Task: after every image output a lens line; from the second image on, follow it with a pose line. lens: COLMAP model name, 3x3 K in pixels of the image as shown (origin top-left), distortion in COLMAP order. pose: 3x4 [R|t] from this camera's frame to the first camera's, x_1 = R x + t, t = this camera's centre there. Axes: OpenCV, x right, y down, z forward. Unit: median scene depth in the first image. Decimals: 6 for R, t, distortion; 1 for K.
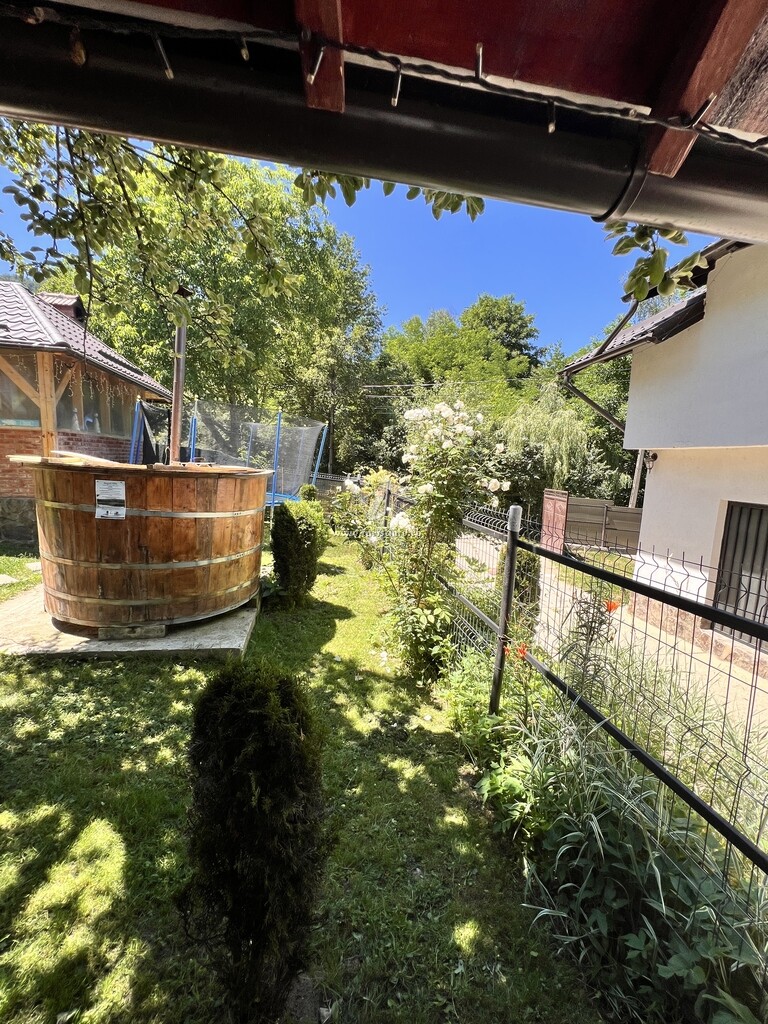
lens RADIAL K [[414.8, 0, 386.5], [0, 414.8, 512.5], [0, 0, 1]] dist [0.000666, 0.000019]
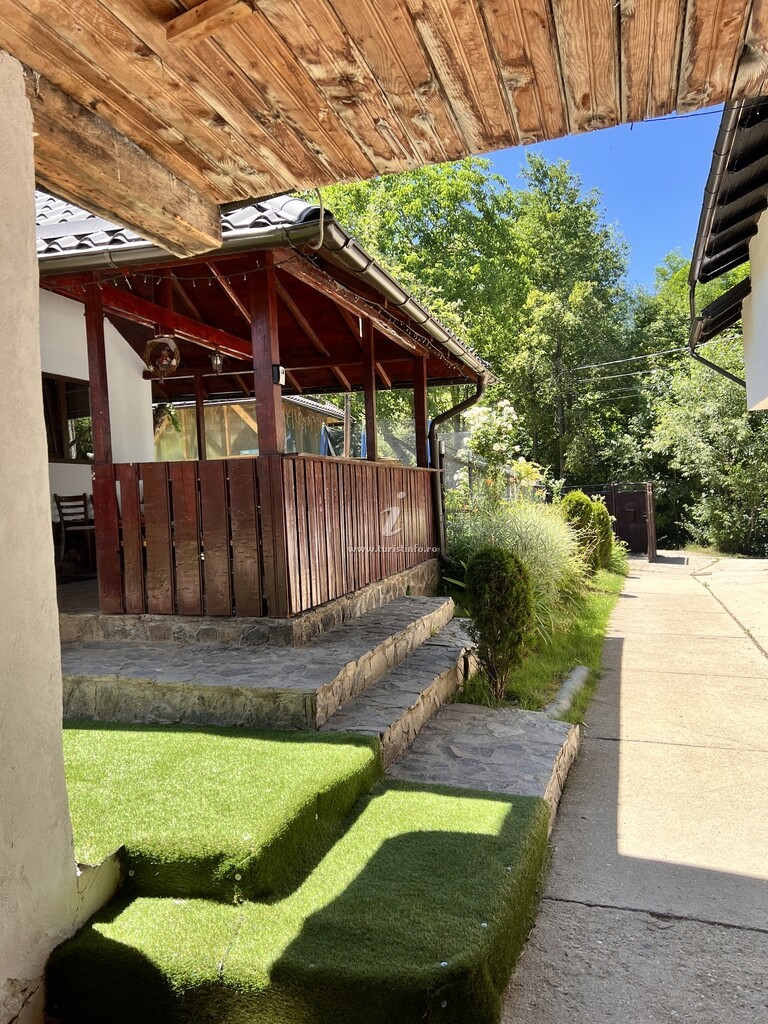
lens RADIAL K [[827.2, 0, 383.8], [0, 827.2, 514.0], [0, 0, 1]] dist [-0.000147, 0.000170]
pose [[0.893597, -0.079054, -0.441853, 0.269110], [0.030289, 0.992745, -0.116362, 0.119918], [0.447847, 0.090597, 0.889509, -0.461766]]
